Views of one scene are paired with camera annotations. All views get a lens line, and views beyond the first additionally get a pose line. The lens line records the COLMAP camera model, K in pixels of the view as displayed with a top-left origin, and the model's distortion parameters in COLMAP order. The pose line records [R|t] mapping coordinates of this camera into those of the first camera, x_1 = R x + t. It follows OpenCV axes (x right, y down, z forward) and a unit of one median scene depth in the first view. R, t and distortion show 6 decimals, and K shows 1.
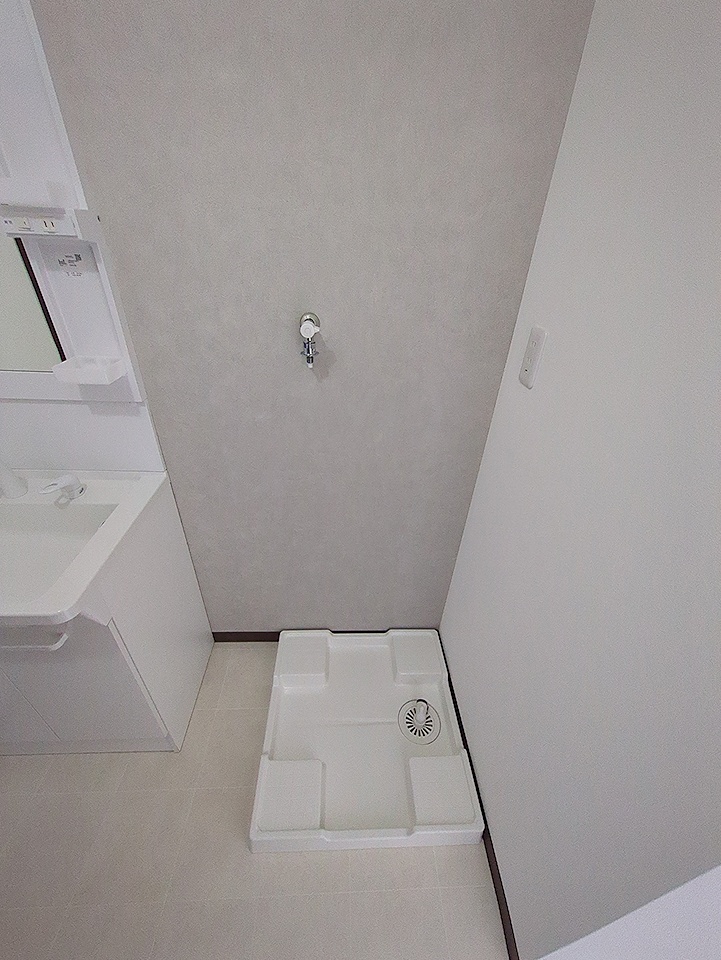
lens RADIAL K [[378.0, 0, 360.6], [0, 378.0, 480.6], [0, 0, 1]] dist [-0.003221, 0.001631]
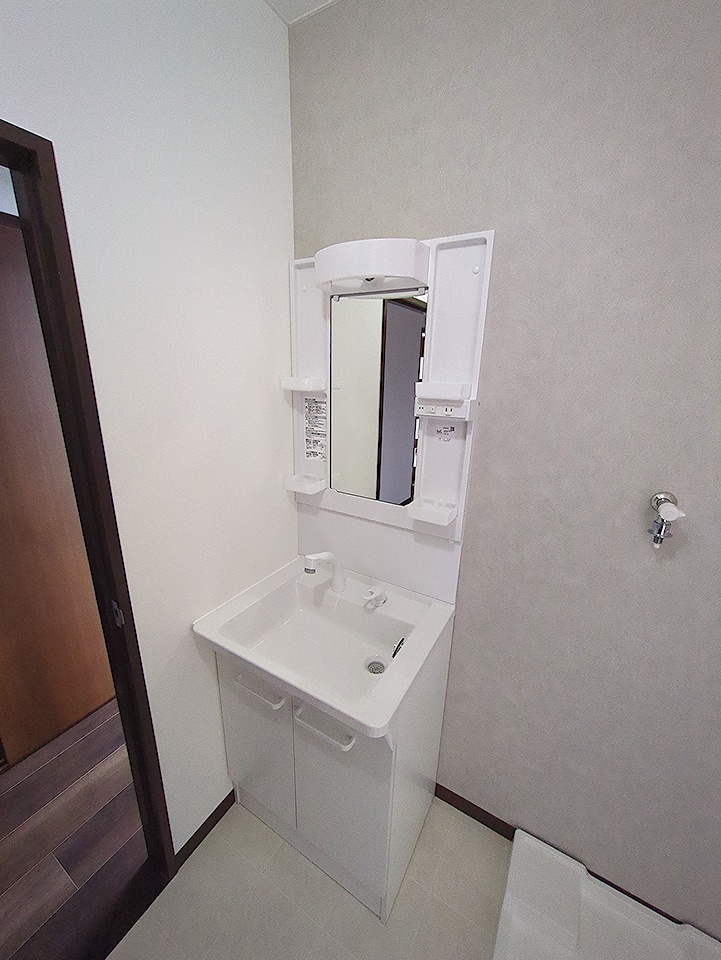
lens RADIAL K [[378.0, 0, 360.2], [0, 378.0, 481.6], [0, 0, 1]] dist [-0.003221, 0.001631]
pose [[0.841151, 0.132497, -0.524319, -0.273653], [-0.280577, 0.935750, -0.213655, -0.055248], [0.462323, 0.326828, 0.824282, -0.122503]]
